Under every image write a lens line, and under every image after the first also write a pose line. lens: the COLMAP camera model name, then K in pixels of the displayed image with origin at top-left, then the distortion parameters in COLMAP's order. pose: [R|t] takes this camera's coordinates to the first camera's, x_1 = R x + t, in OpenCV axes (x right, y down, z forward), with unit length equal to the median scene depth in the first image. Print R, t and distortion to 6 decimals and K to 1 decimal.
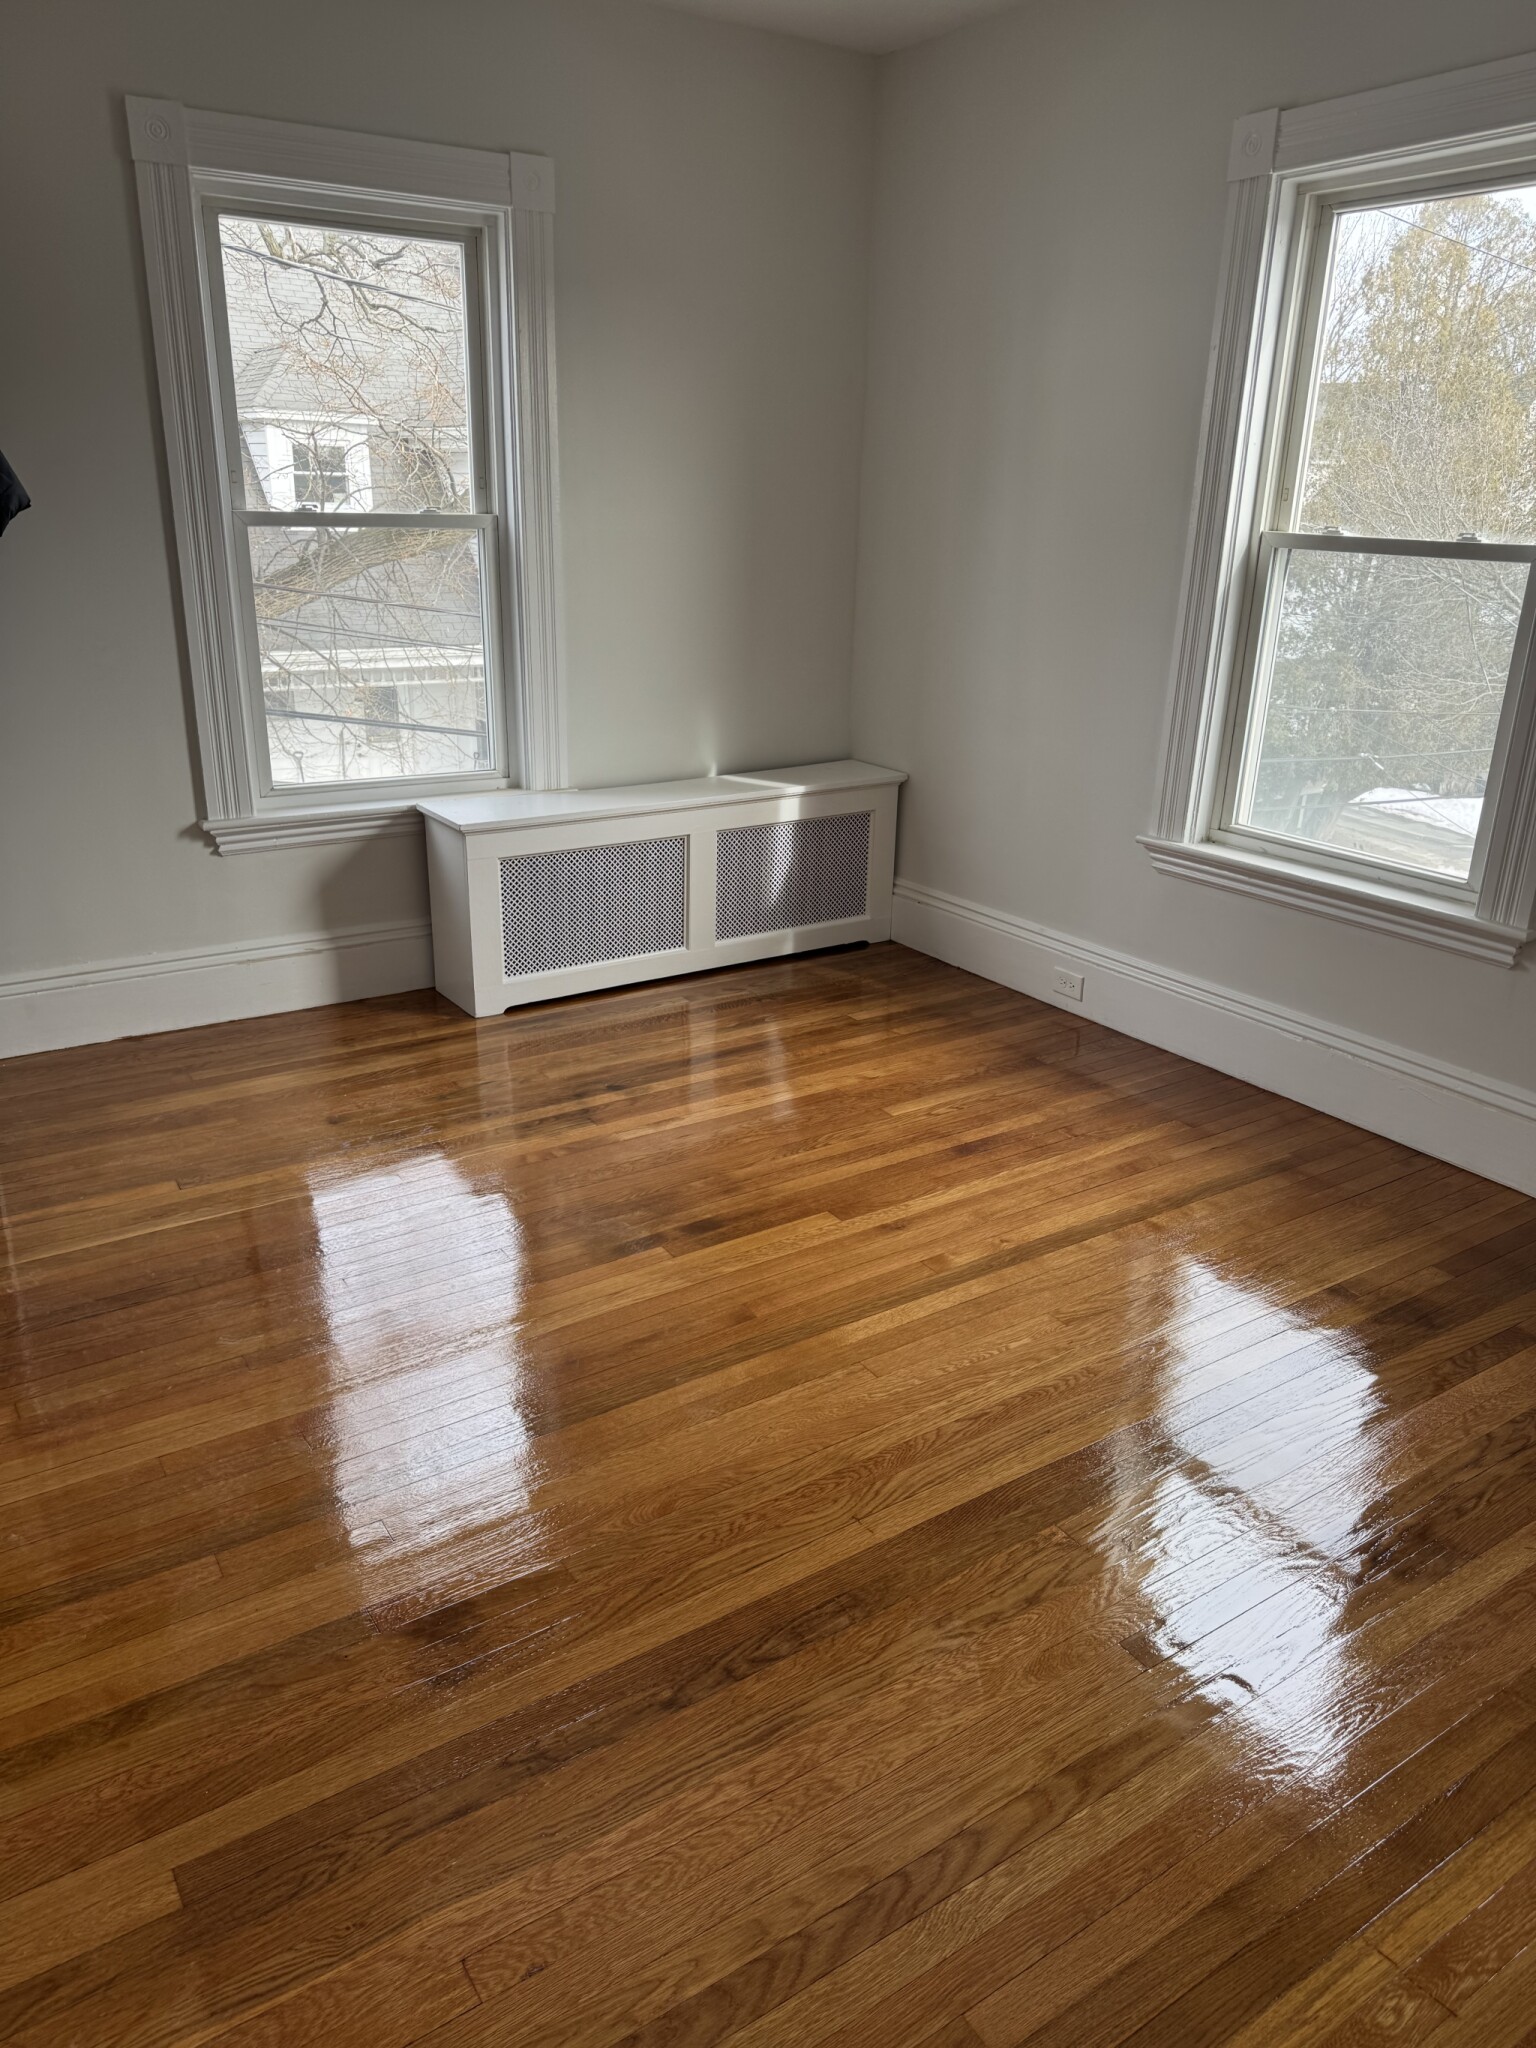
lens RADIAL K [[1462.1, 0, 766.6], [0, 1462.1, 1022.7], [0, 0, 1]] dist [0.065856, -0.021735]
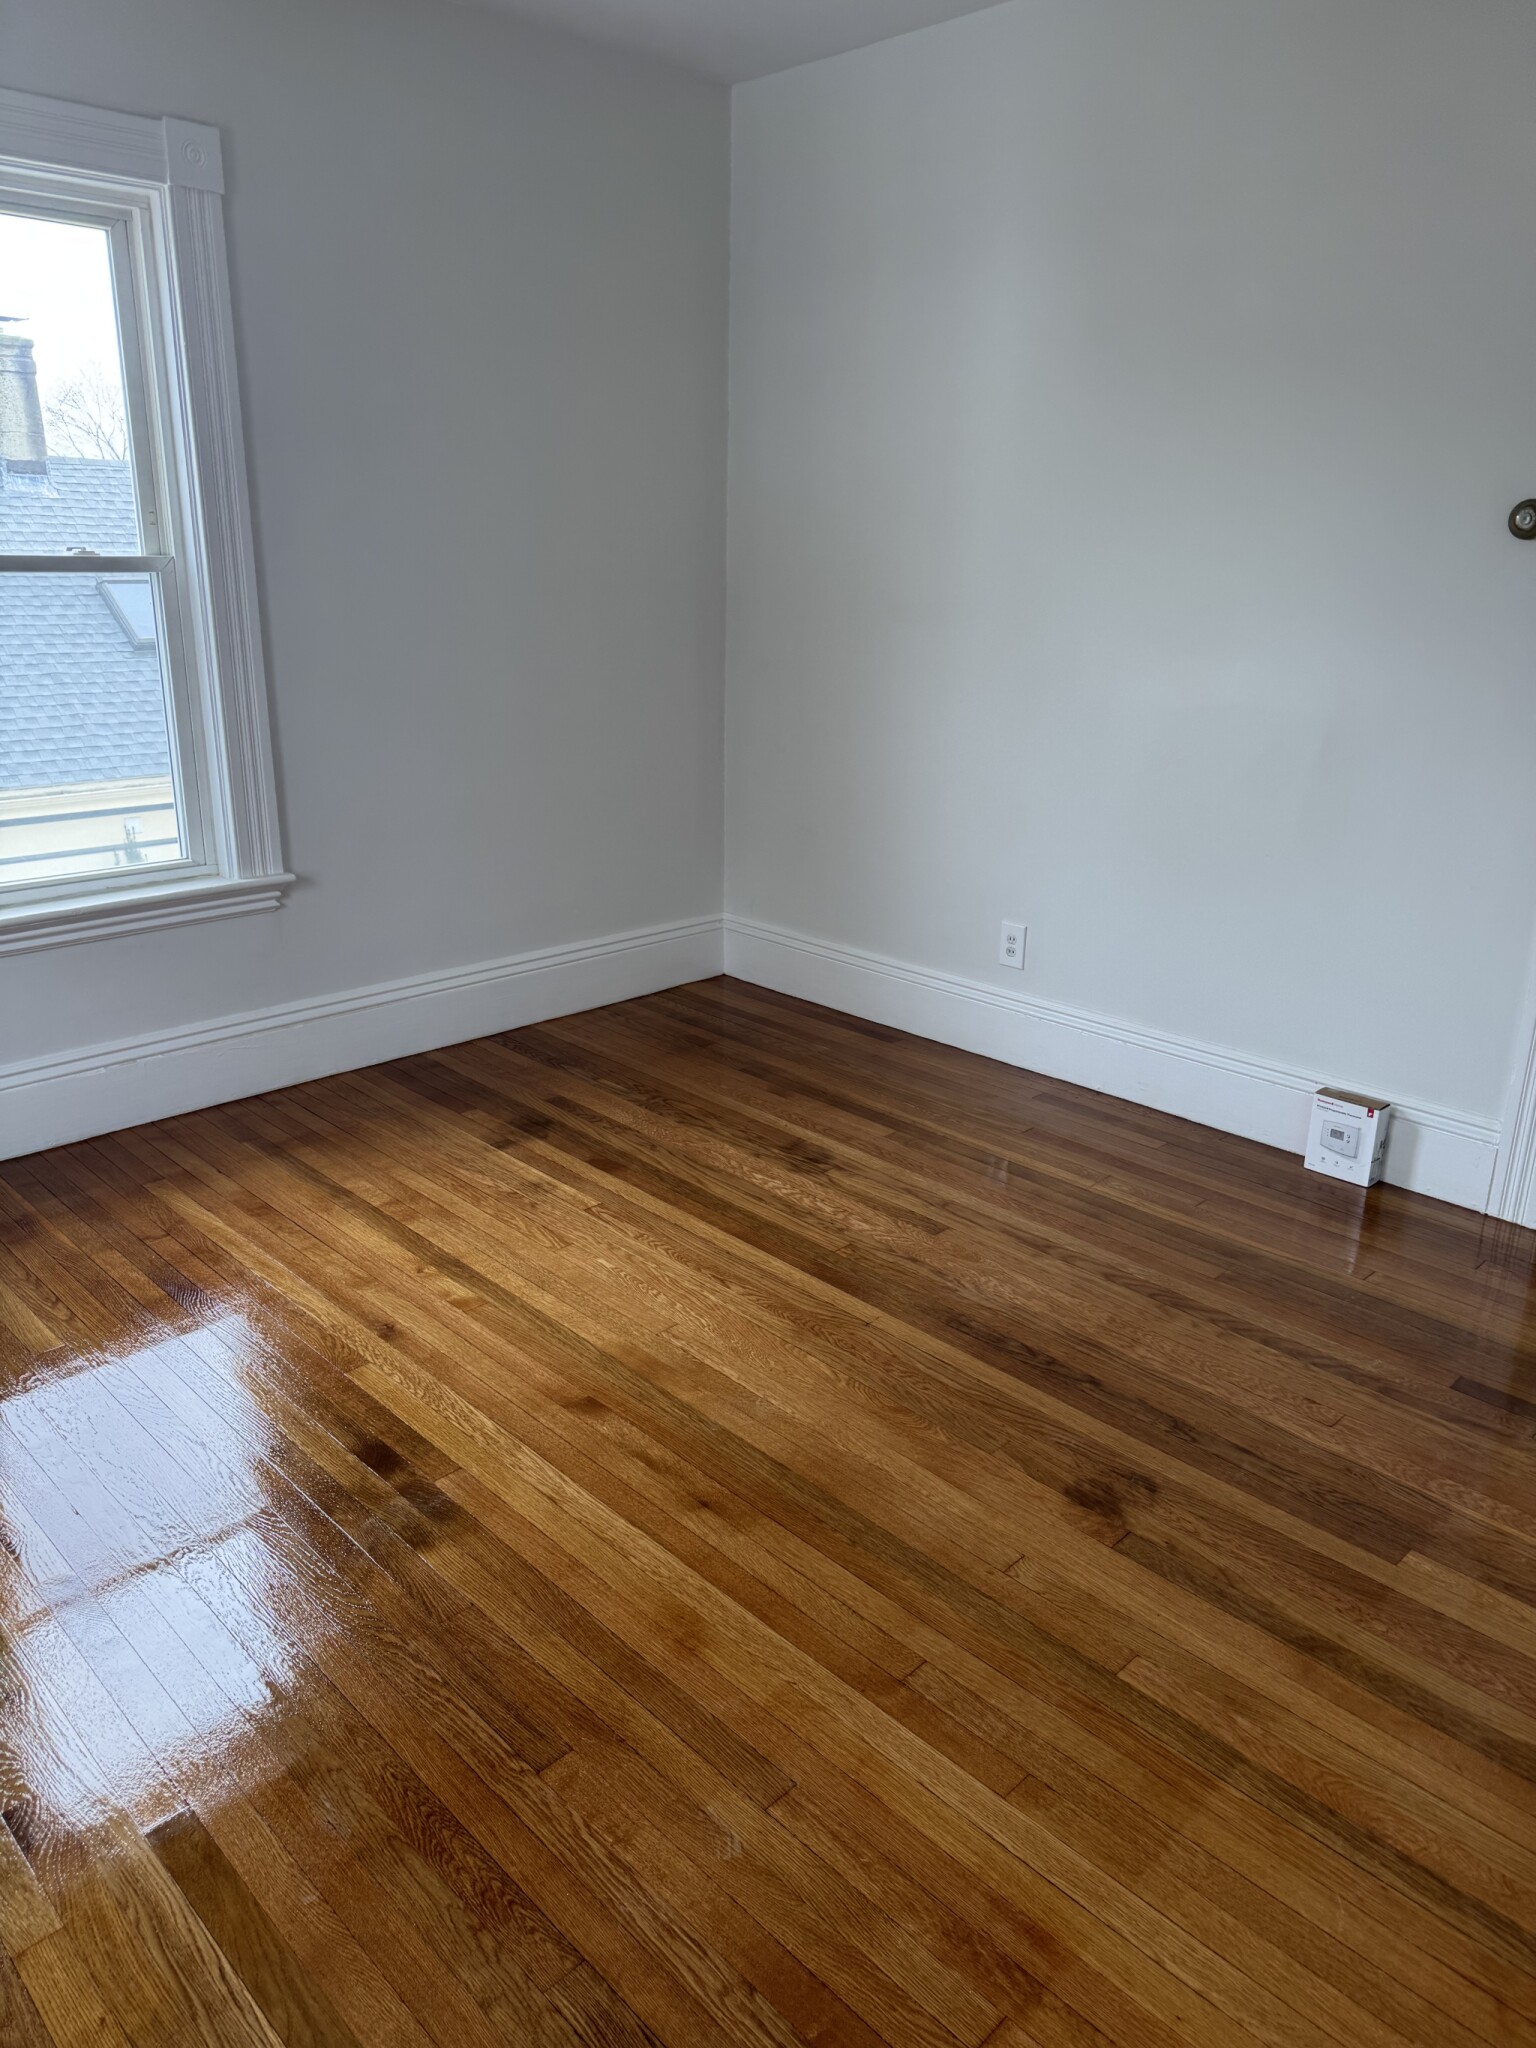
lens RADIAL K [[1462.1, 0, 761.8], [0, 1462.1, 1032.3], [0, 0, 1]] dist [0.065856, -0.021735]
pose [[-0.197406, -0.333391, 0.921890, -0.767164], [0.322467, 0.865980, 0.382222, -0.304200], [-0.925768, 0.372732, -0.063441, 0.813942]]
